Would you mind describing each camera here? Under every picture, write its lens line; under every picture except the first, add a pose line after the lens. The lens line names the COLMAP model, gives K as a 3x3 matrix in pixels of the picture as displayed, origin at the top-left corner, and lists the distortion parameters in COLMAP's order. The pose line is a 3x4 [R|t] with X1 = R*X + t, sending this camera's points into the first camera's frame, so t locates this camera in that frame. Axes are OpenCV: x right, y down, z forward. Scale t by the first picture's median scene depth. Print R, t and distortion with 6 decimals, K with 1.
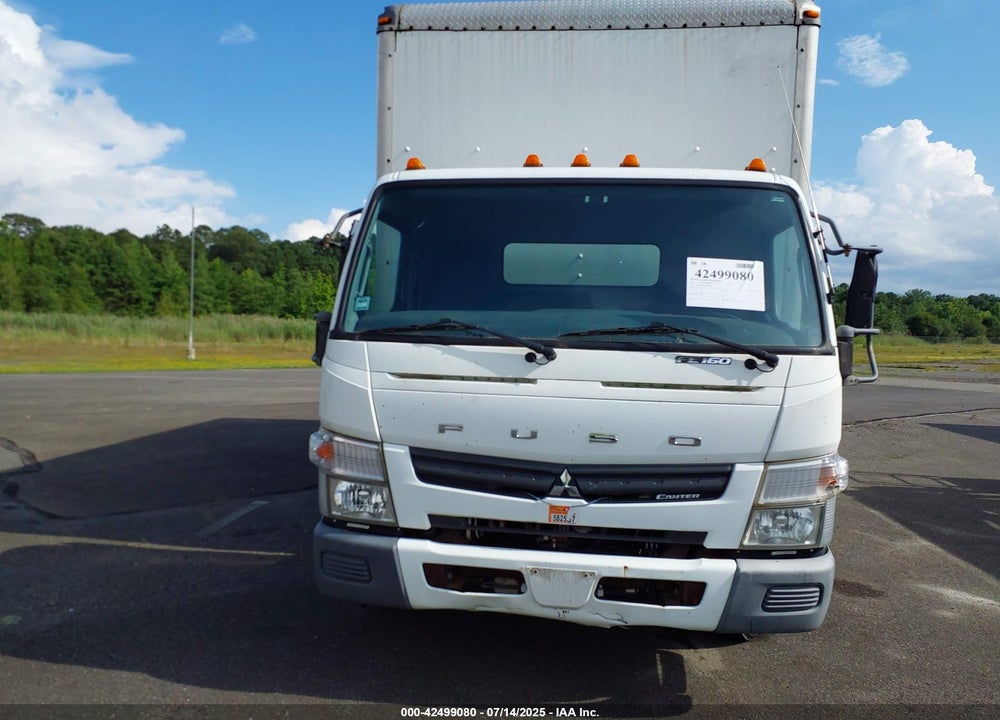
lens RADIAL K [[801.0, 0, 500.0], [0, 801.0, 360.0], [0, 0, 1]] dist [0.077750, -0.127457]
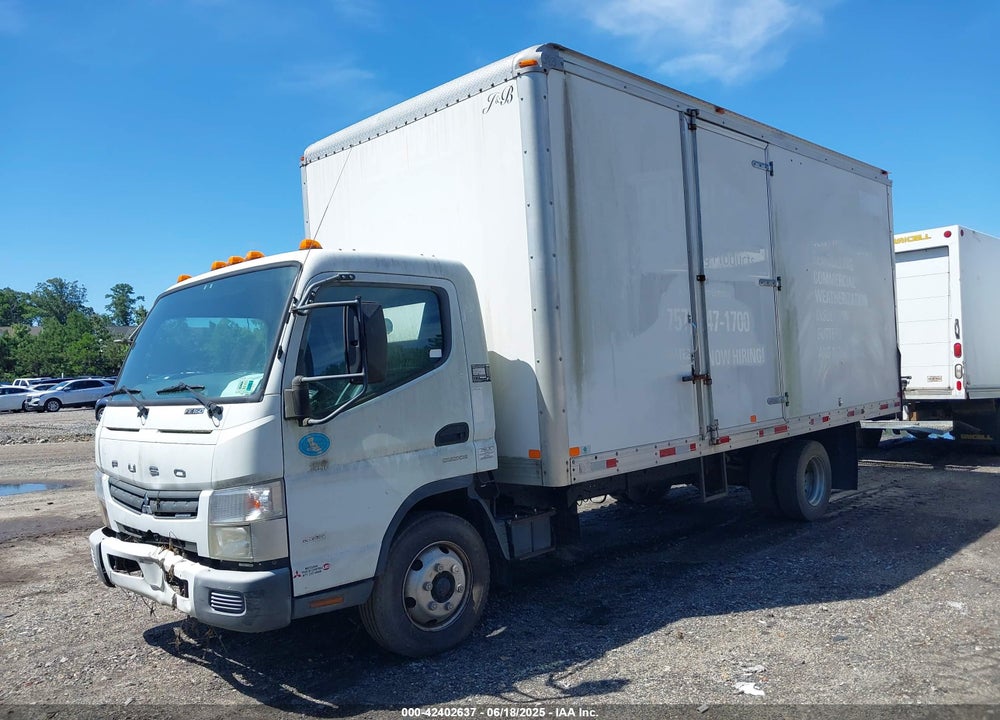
lens RADIAL K [[801.0, 0, 500.0], [0, 801.0, 360.0], [0, 0, 1]] dist [0.077750, -0.127457]
pose [[0.777473, -0.078189, -0.624037, 1.433518], [0.050417, 0.996797, -0.062080, 0.023187], [0.626893, 0.016804, 0.778924, 0.282475]]
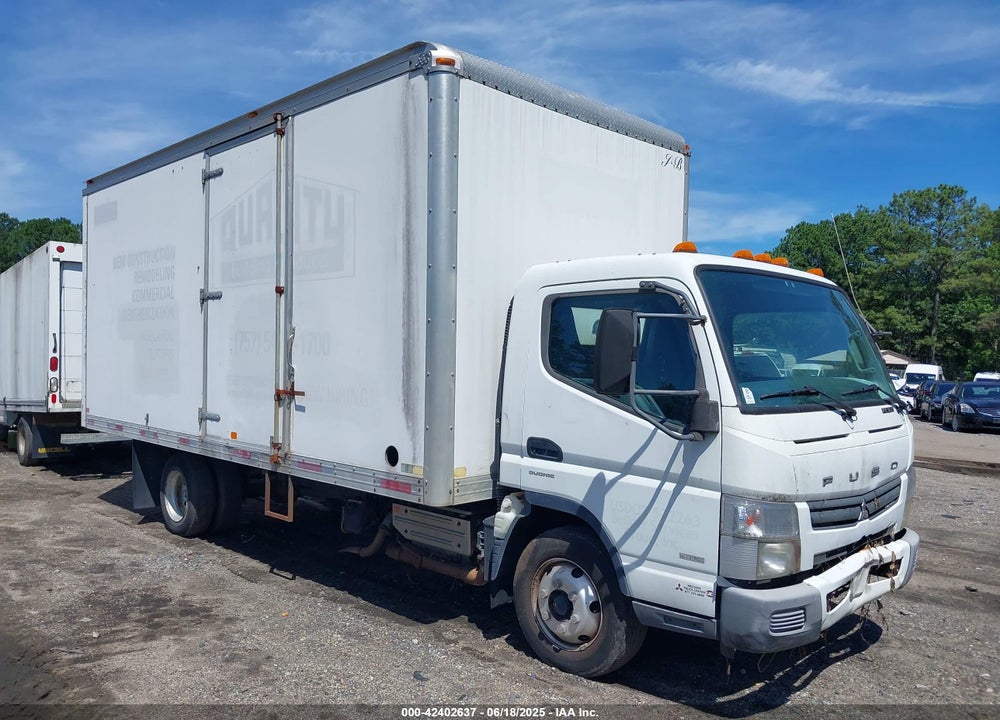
lens RADIAL K [[801.0, 0, 500.0], [0, 801.0, 360.0], [0, 0, 1]] dist [0.077750, -0.127457]
pose [[0.613536, -0.026660, 0.789217, -1.333490], [0.038319, 0.999258, 0.003966, -0.122089], [-0.788737, 0.027808, 0.614102, 0.633264]]
